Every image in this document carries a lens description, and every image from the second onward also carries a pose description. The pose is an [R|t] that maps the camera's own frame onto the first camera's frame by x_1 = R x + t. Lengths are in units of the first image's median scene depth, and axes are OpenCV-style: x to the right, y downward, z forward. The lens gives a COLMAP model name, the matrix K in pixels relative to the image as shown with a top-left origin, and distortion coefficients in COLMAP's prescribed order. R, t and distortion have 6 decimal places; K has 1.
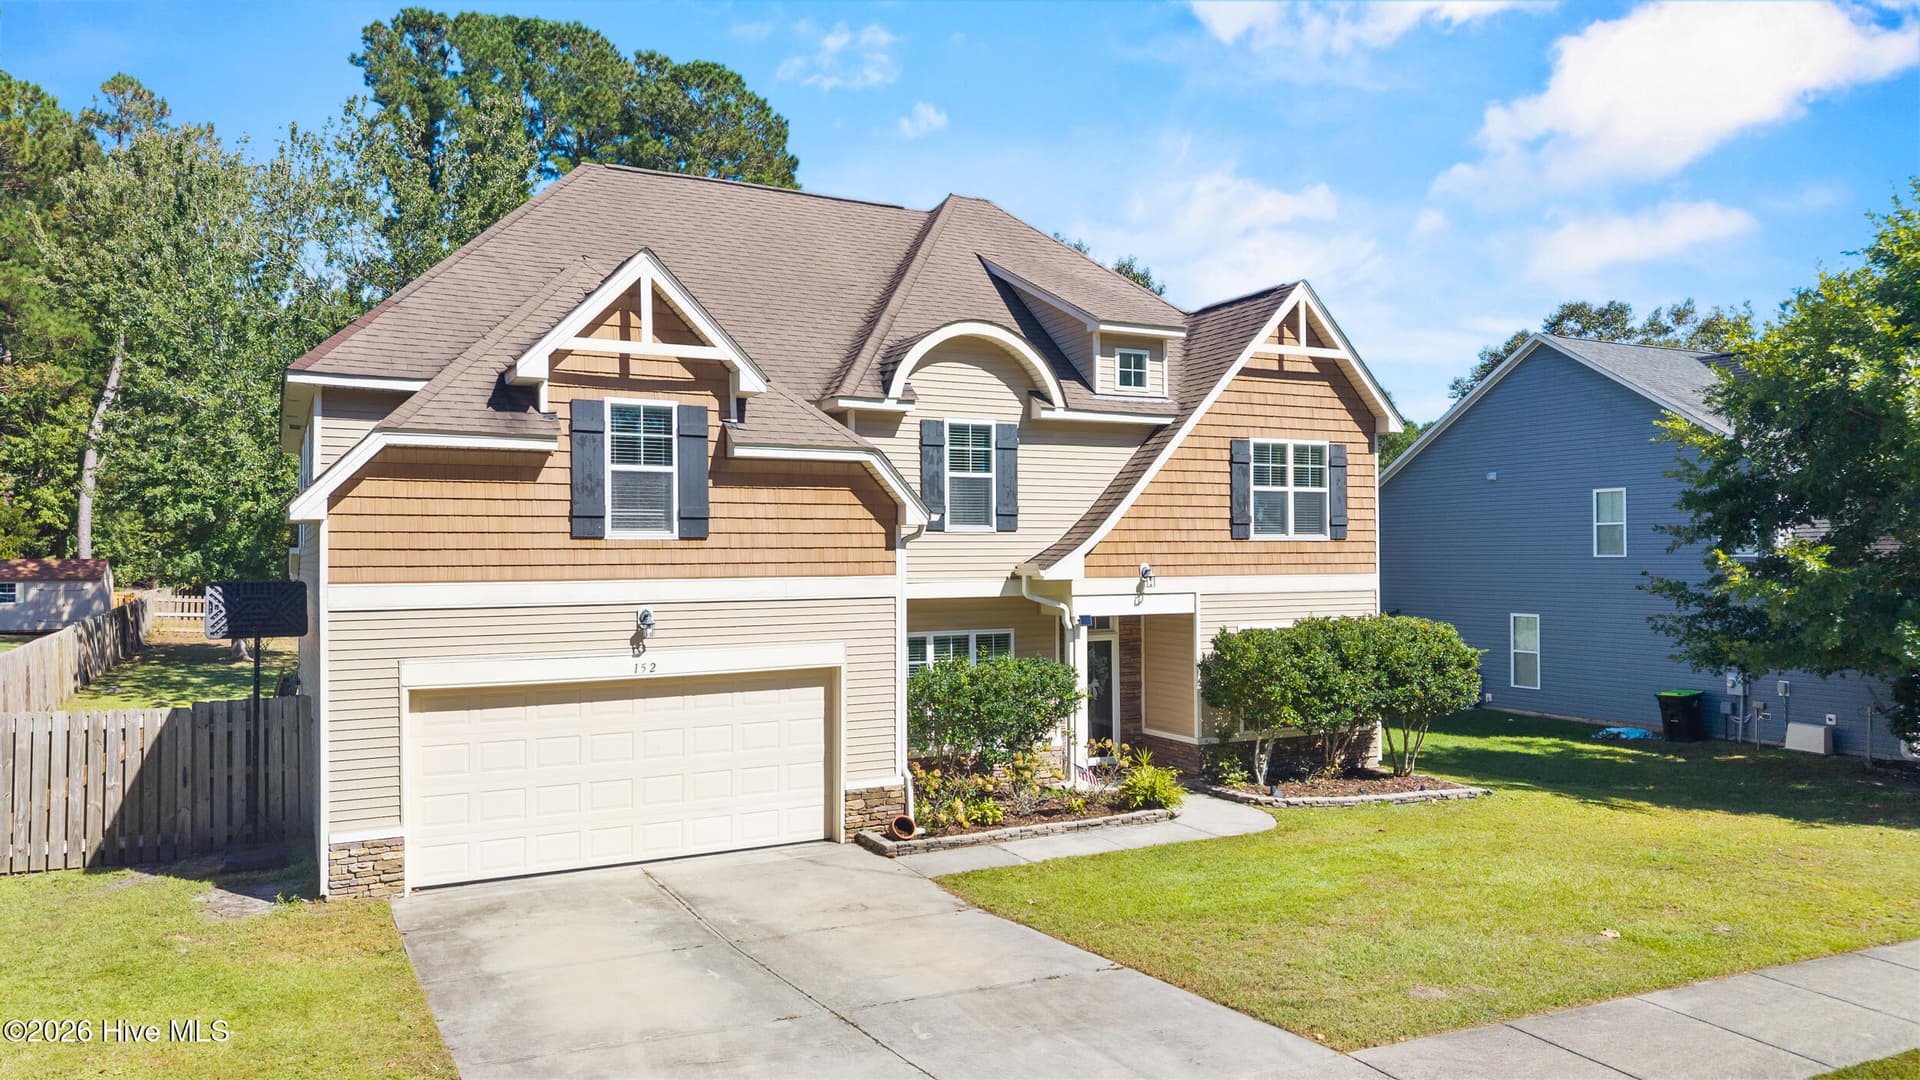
lens RADIAL K [[1276.1, 0, 949.7], [0, 1276.1, 548.5], [0, 0, 1]] dist [0.031744, -0.028721]
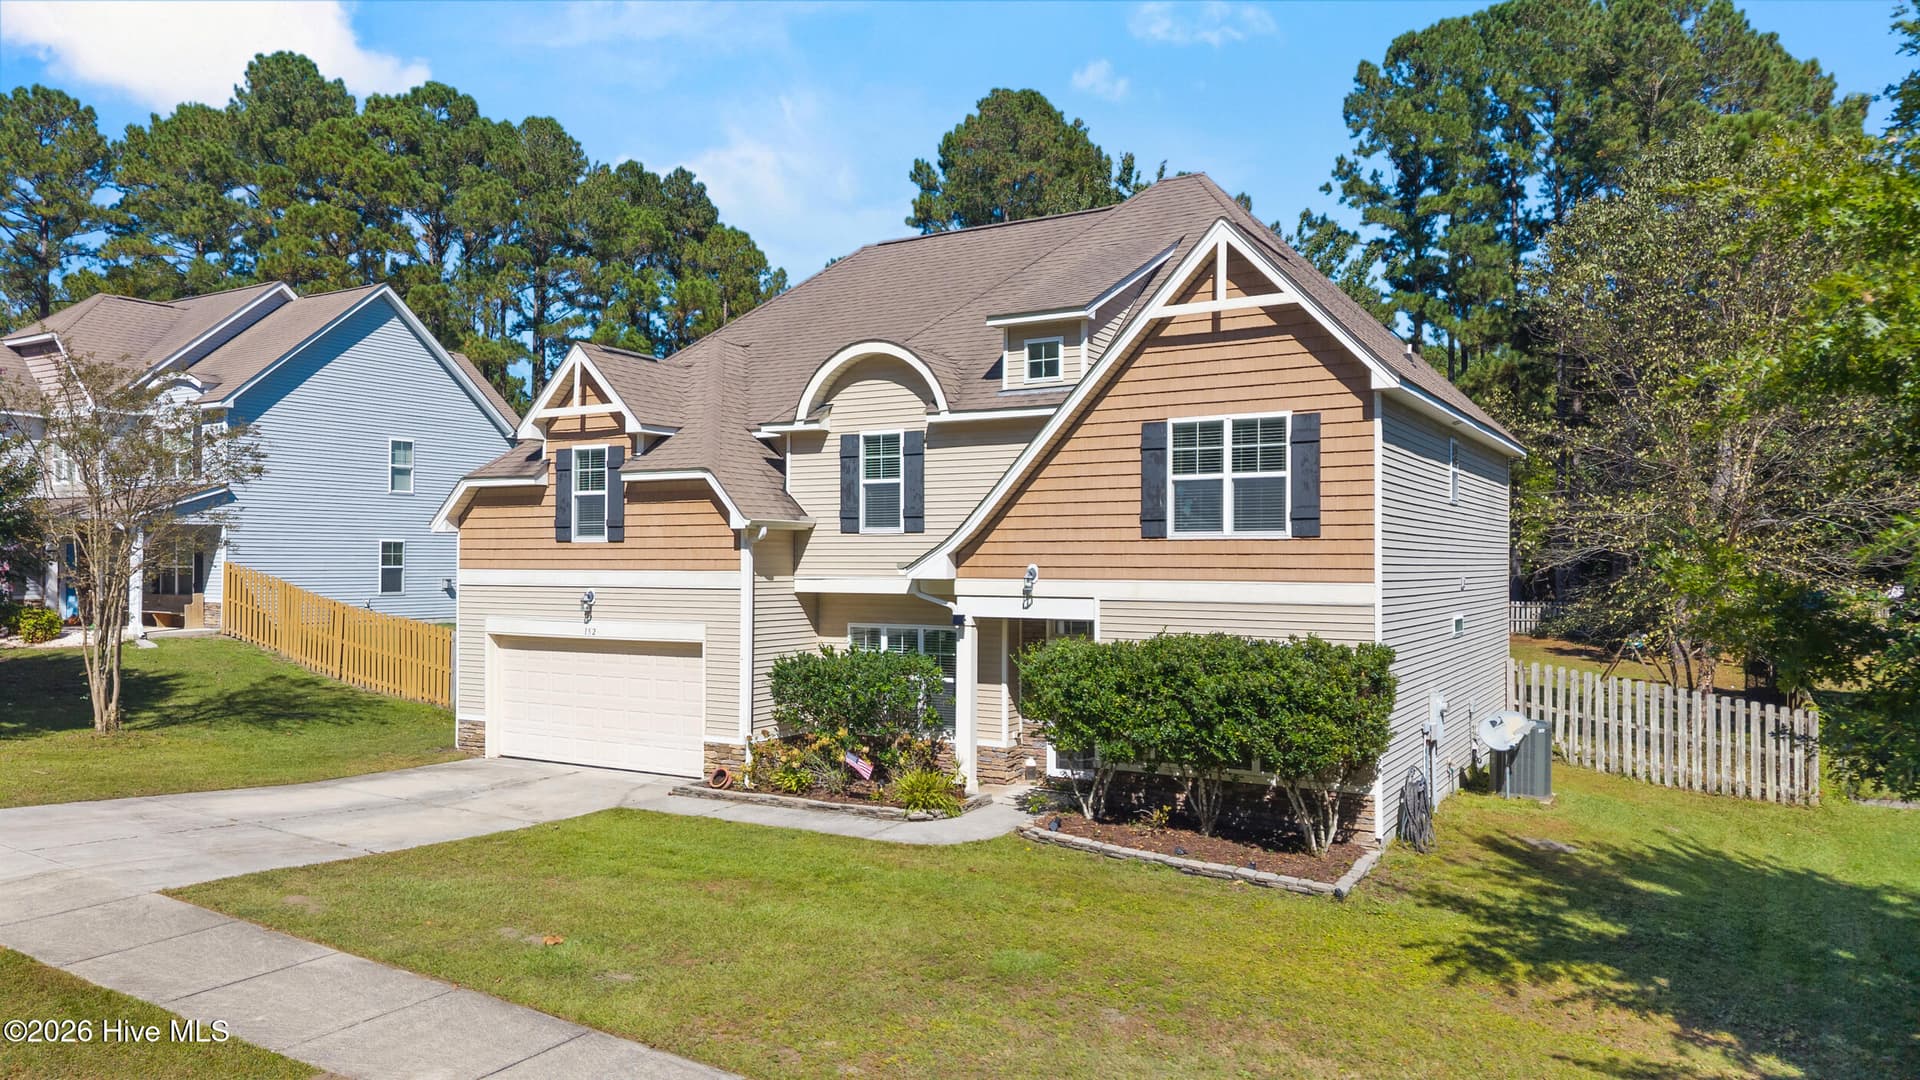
lens RADIAL K [[1276.1, 0, 962.6], [0, 1276.1, 549.4], [0, 0, 1]] dist [0.031744, -0.028721]
pose [[0.527079, 0.000648, -0.849816, 0.974797], [-0.000458, 1.000000, 0.000478, 0.000076], [0.849816, 0.000138, 0.527080, 0.482624]]
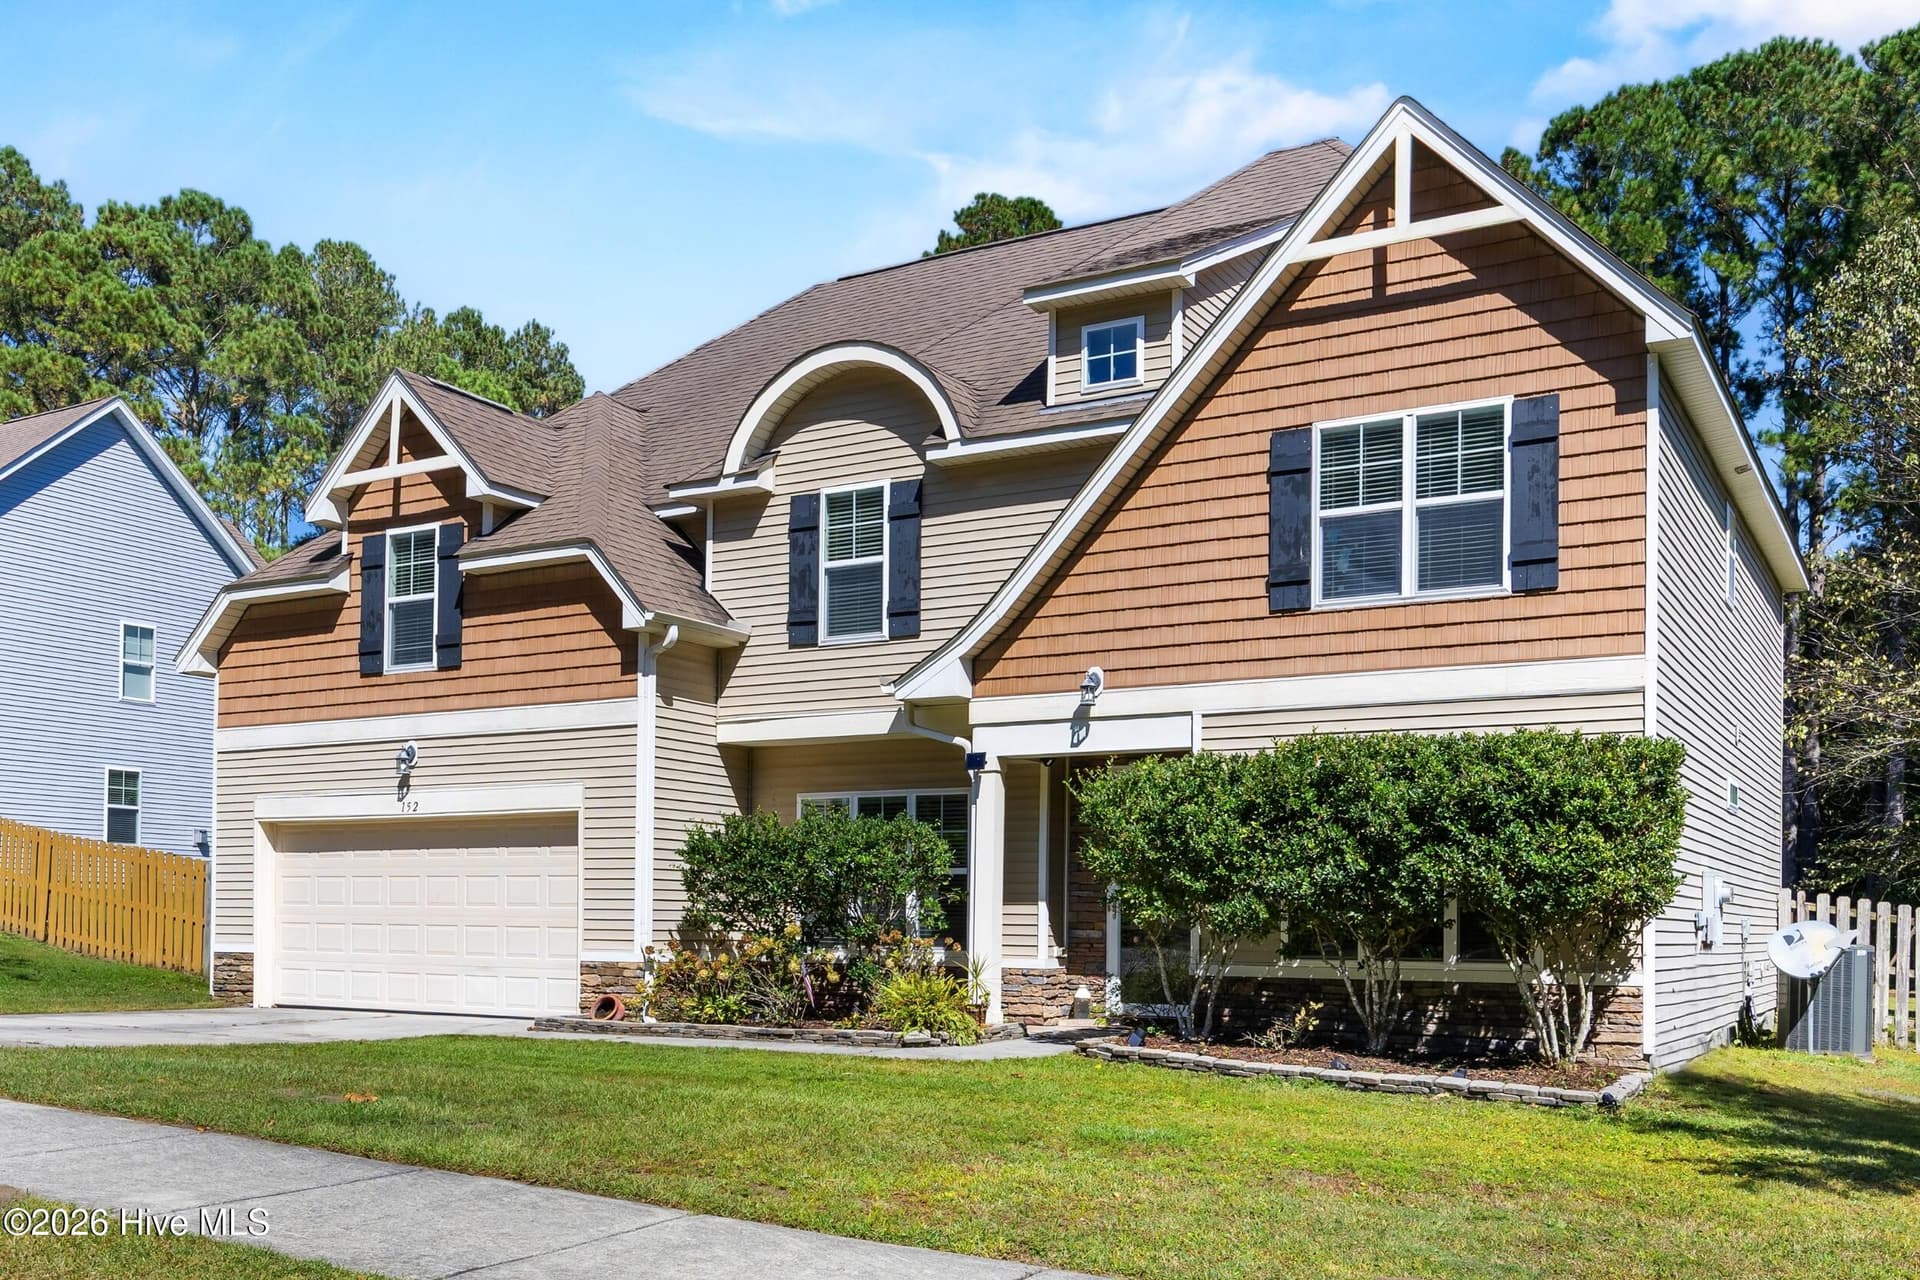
lens RADIAL K [[1774.1, 0, 884.4], [0, 1774.1, 922.2], [0, 0, 1]] dist [-0.014297, 0.000000]
pose [[0.513677, 0.010954, -0.857914, 0.871393], [-0.009076, 0.999932, 0.007334, 0.134486], [0.857936, 0.004019, 0.513742, 0.505176]]
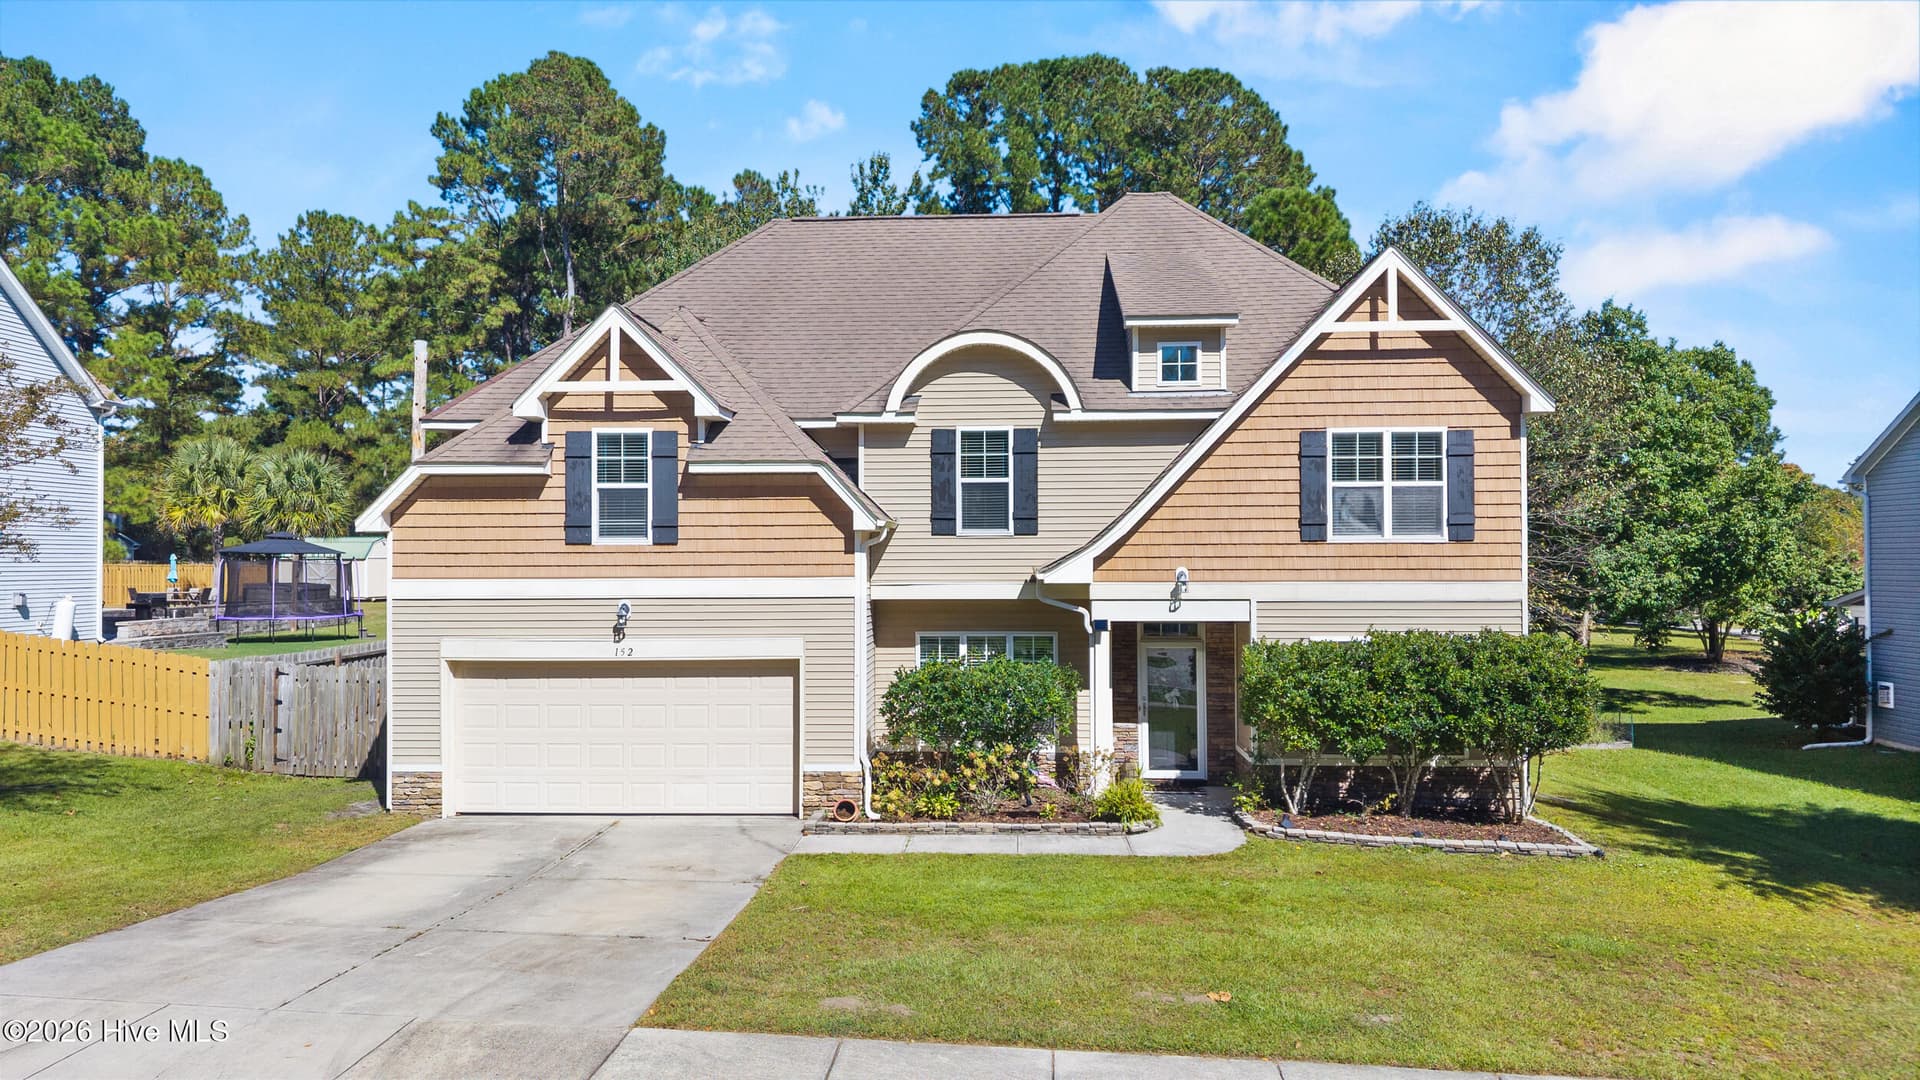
lens RADIAL K [[1276.1, 0, 954.4], [0, 1276.1, 548.3], [0, 0, 1]] dist [0.031744, -0.028721]
pose [[0.858694, -0.001288, -0.512487, 0.519271], [0.001162, 0.999999, -0.000566, -0.002347], [0.512487, -0.000110, 0.858695, 0.104414]]
